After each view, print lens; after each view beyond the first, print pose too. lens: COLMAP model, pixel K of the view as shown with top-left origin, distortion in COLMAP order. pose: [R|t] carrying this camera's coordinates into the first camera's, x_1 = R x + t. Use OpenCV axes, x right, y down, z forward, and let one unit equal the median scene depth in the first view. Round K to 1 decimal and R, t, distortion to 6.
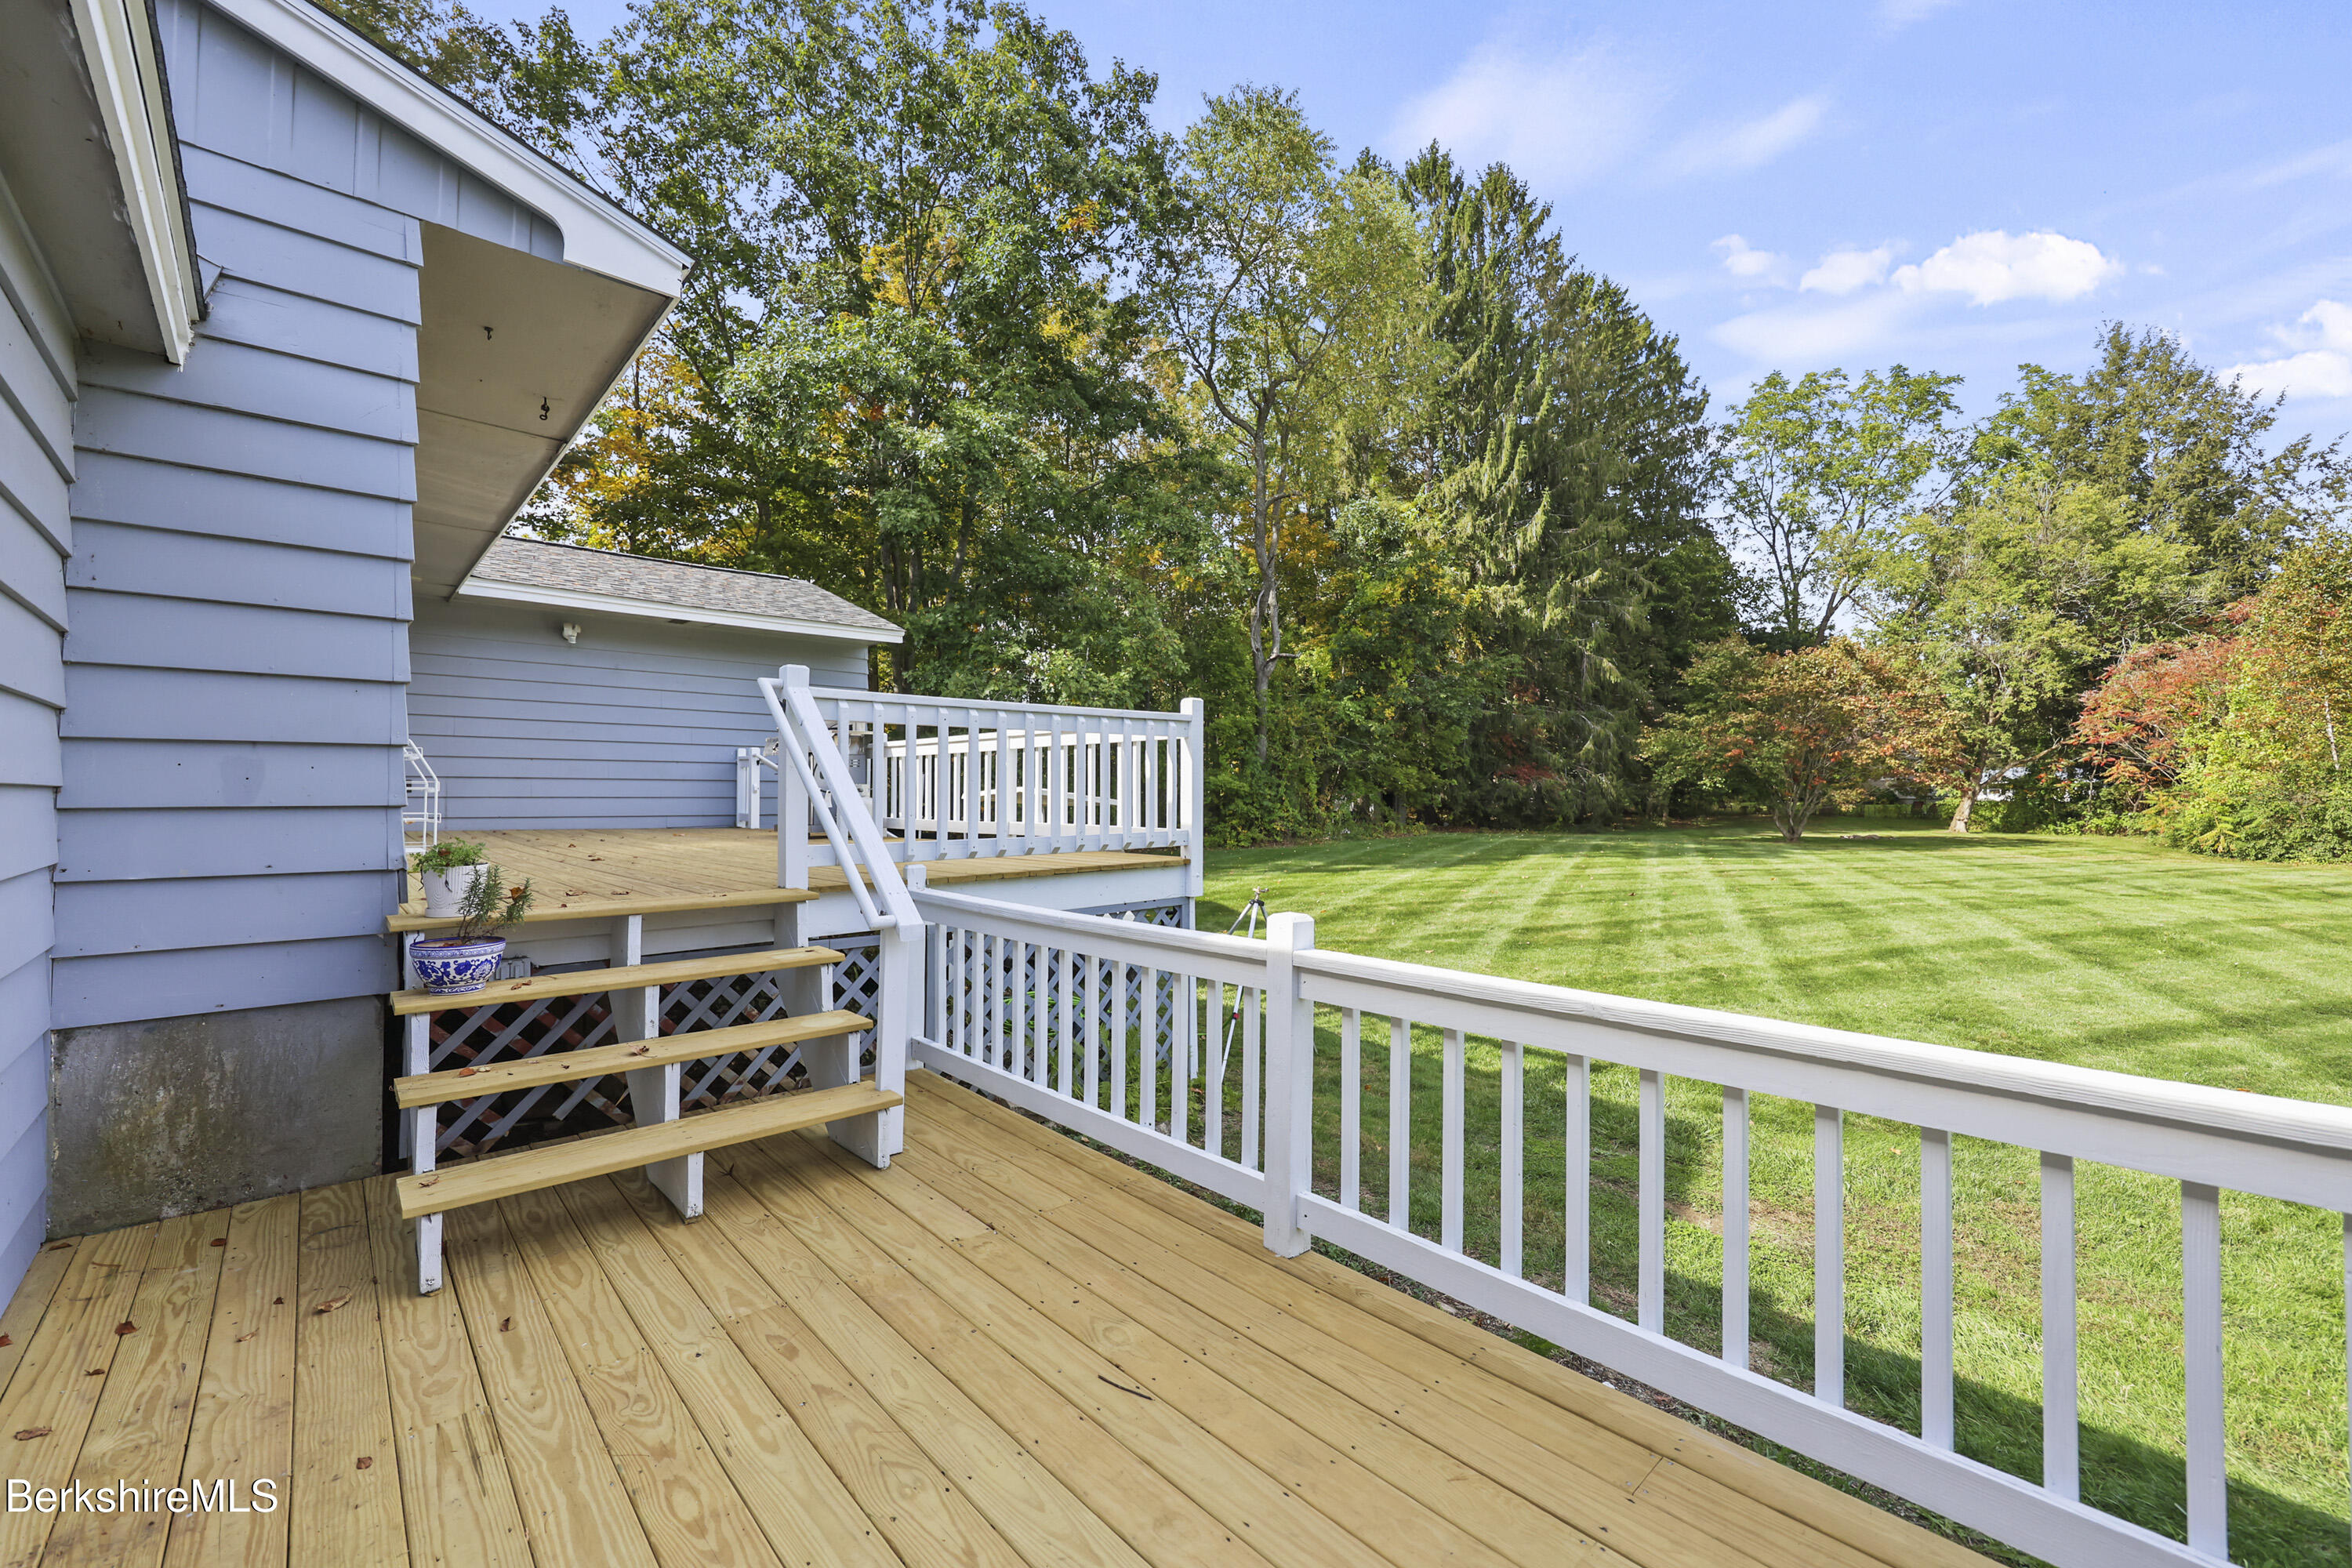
lens RADIAL K [[951.7, 0, 1180.0], [0, 951.7, 757.0], [0, 0, 1]] dist [0.001346, -0.000725]
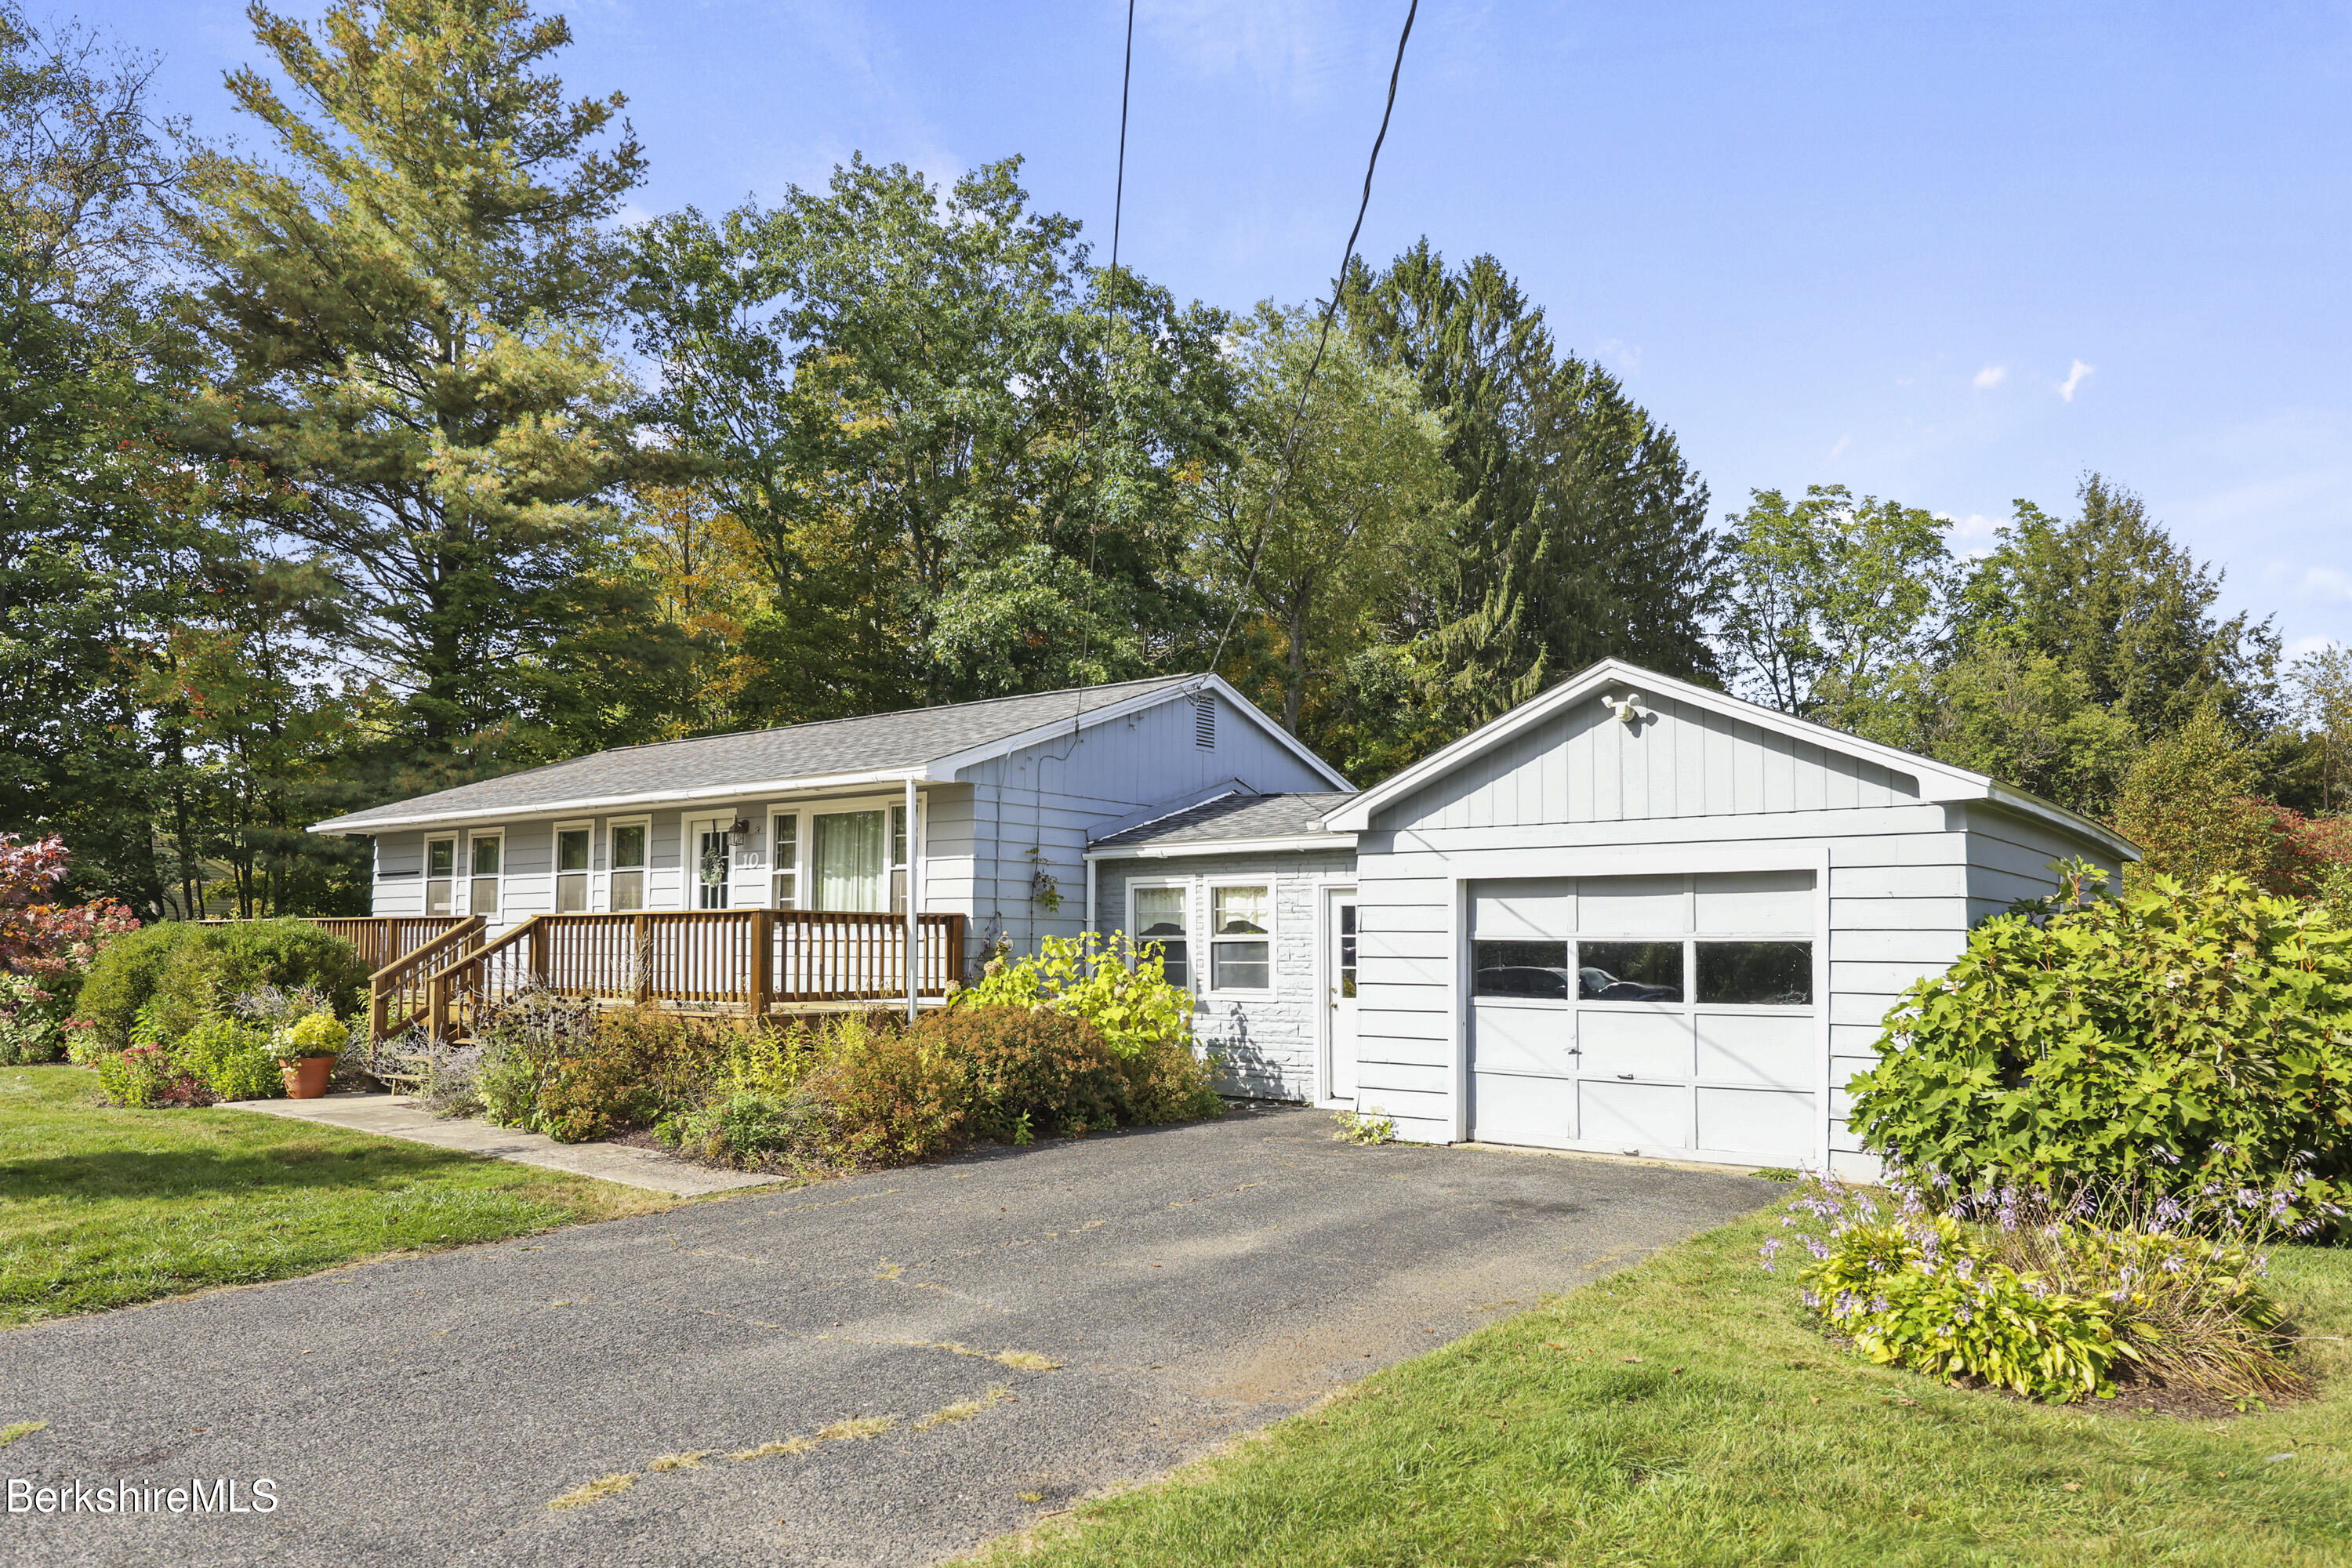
lens RADIAL K [[1581.6, 0, 1173.7], [0, 1581.6, 832.7], [0, 0, 1]] dist [0.007058, 0.002693]
pose [[0.985683, 0.015268, 0.167918, -0.262731], [-0.009863, 0.999407, -0.032978, -0.033954], [-0.168322, 0.030850, 0.985249, -0.533204]]
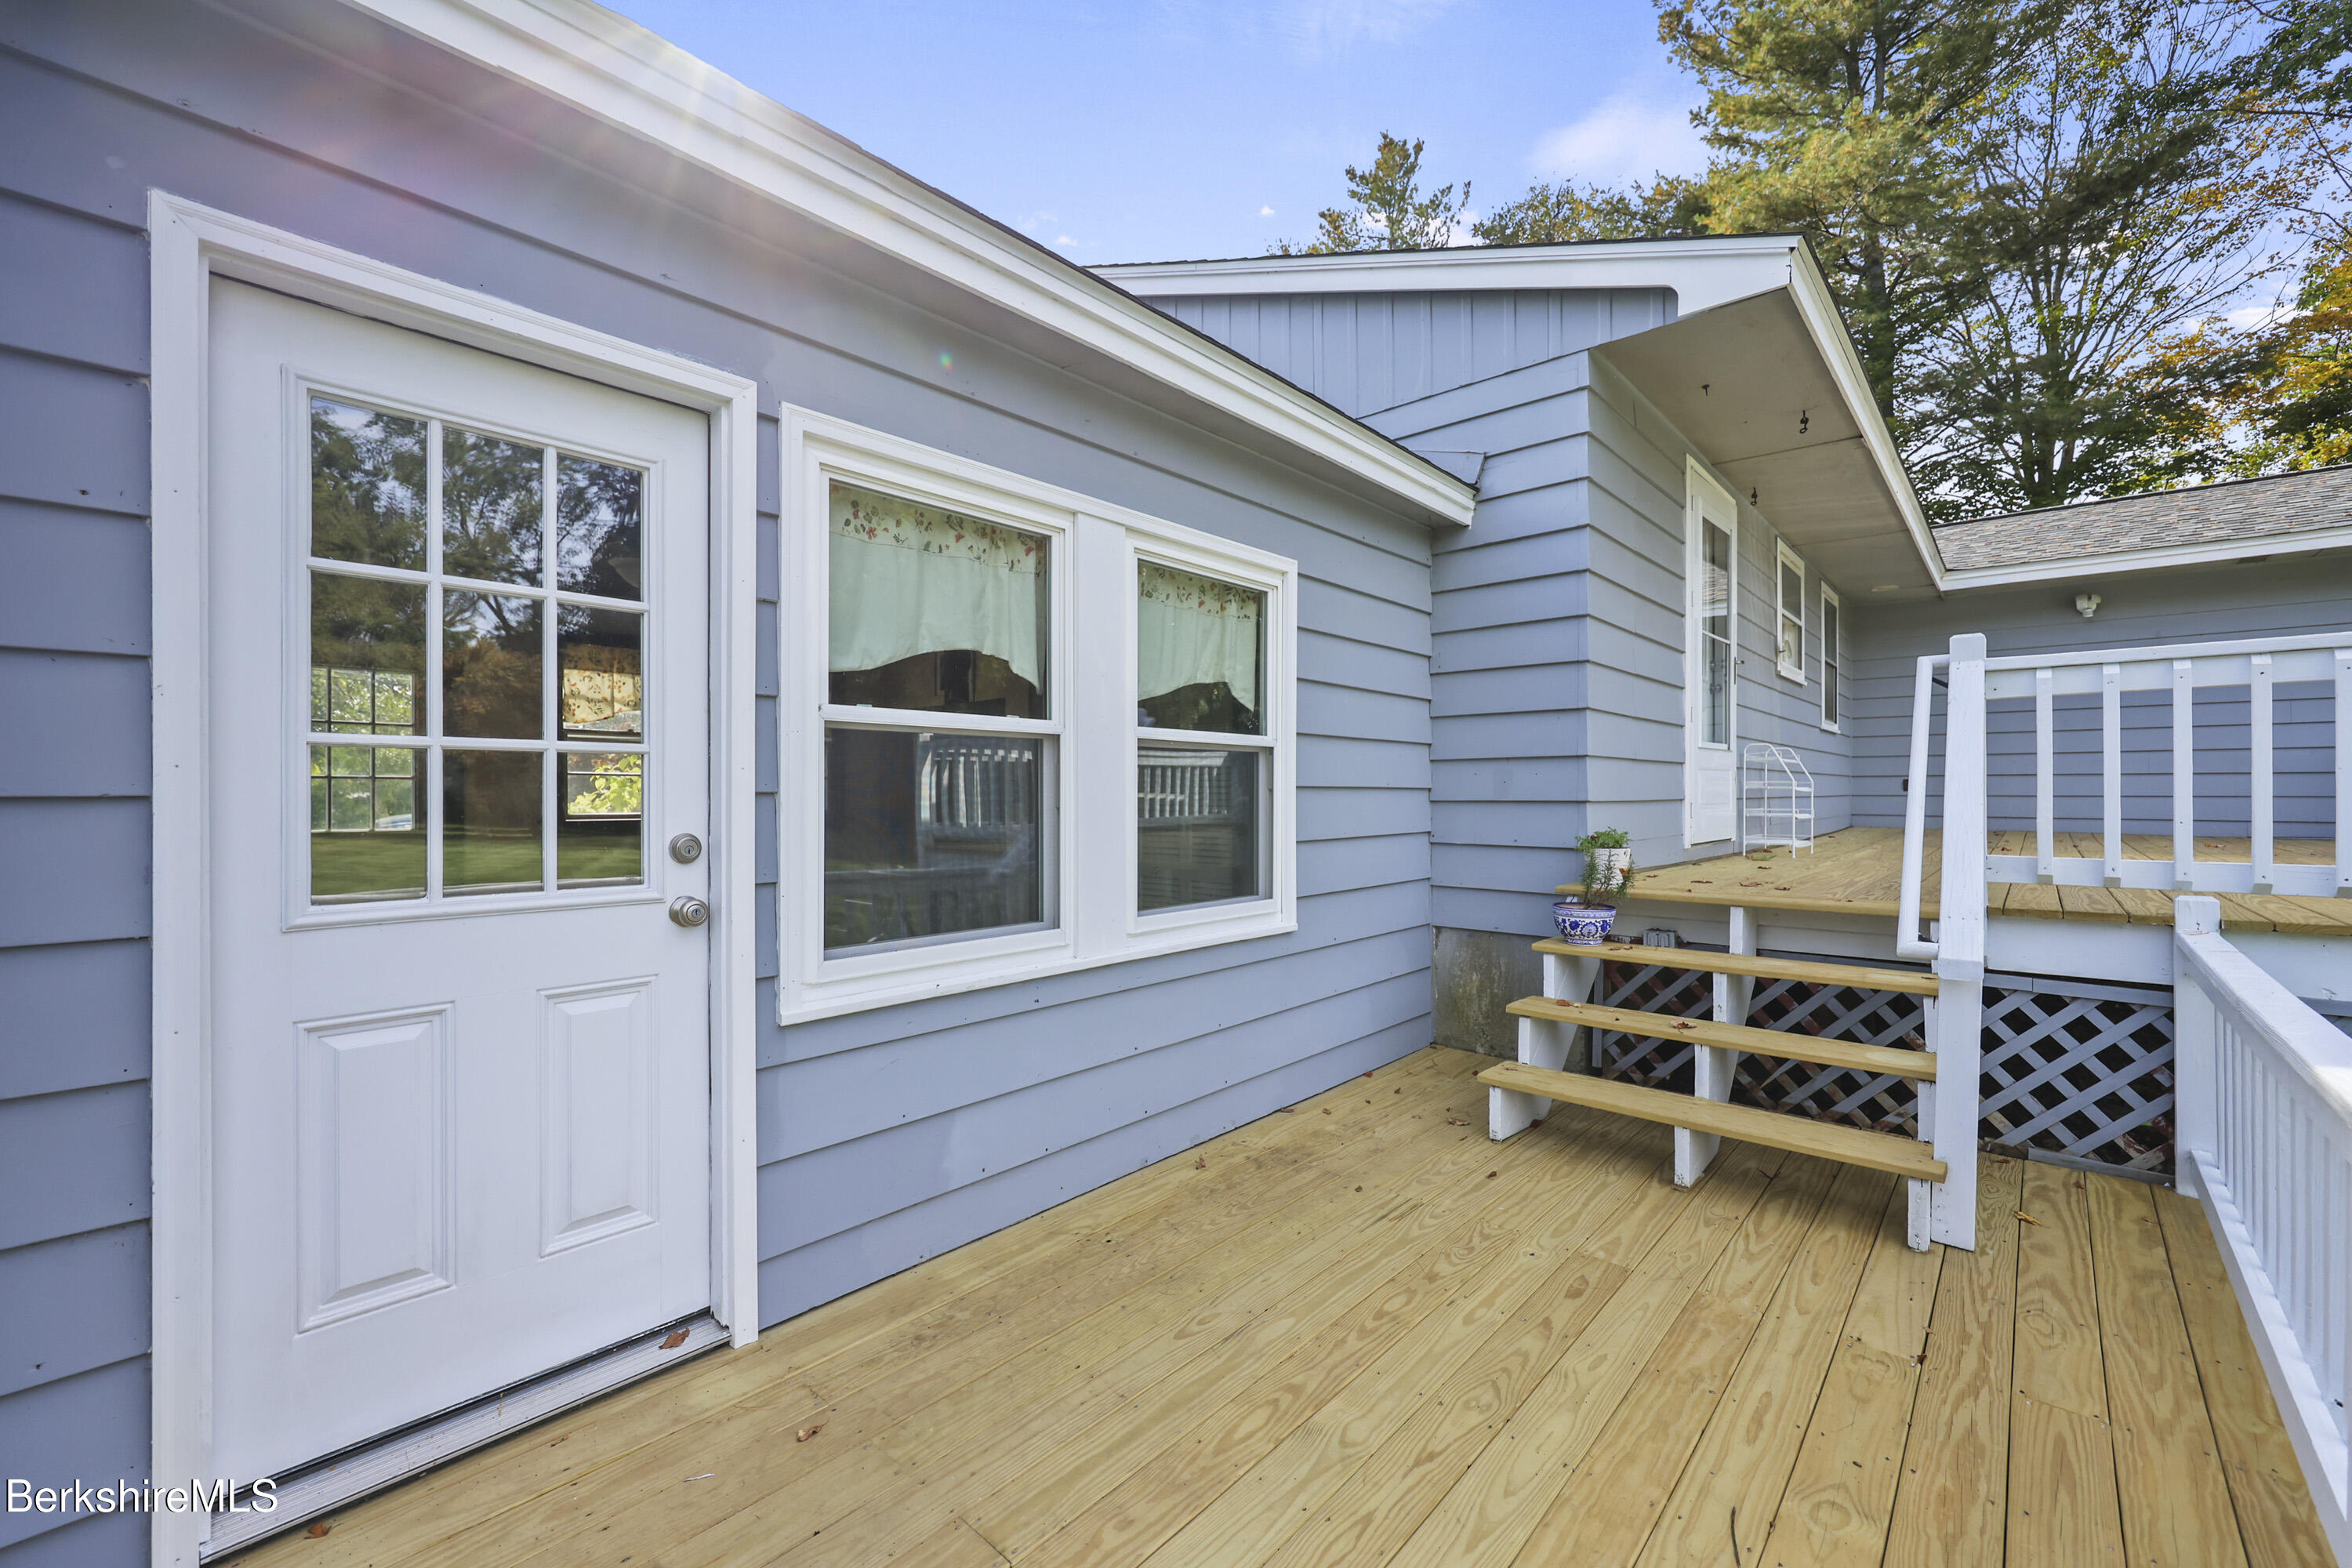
lens RADIAL K [[953.2, 0, 1186.5], [0, 953.2, 791.7], [0, 0, 1]] dist [-0.003418, 0.000389]
pose [[0.091892, -0.002138, -0.995767, 0.041838], [0.040347, 0.999184, 0.001578, 0.001221], [0.994951, -0.040321, 0.091903, 0.029947]]
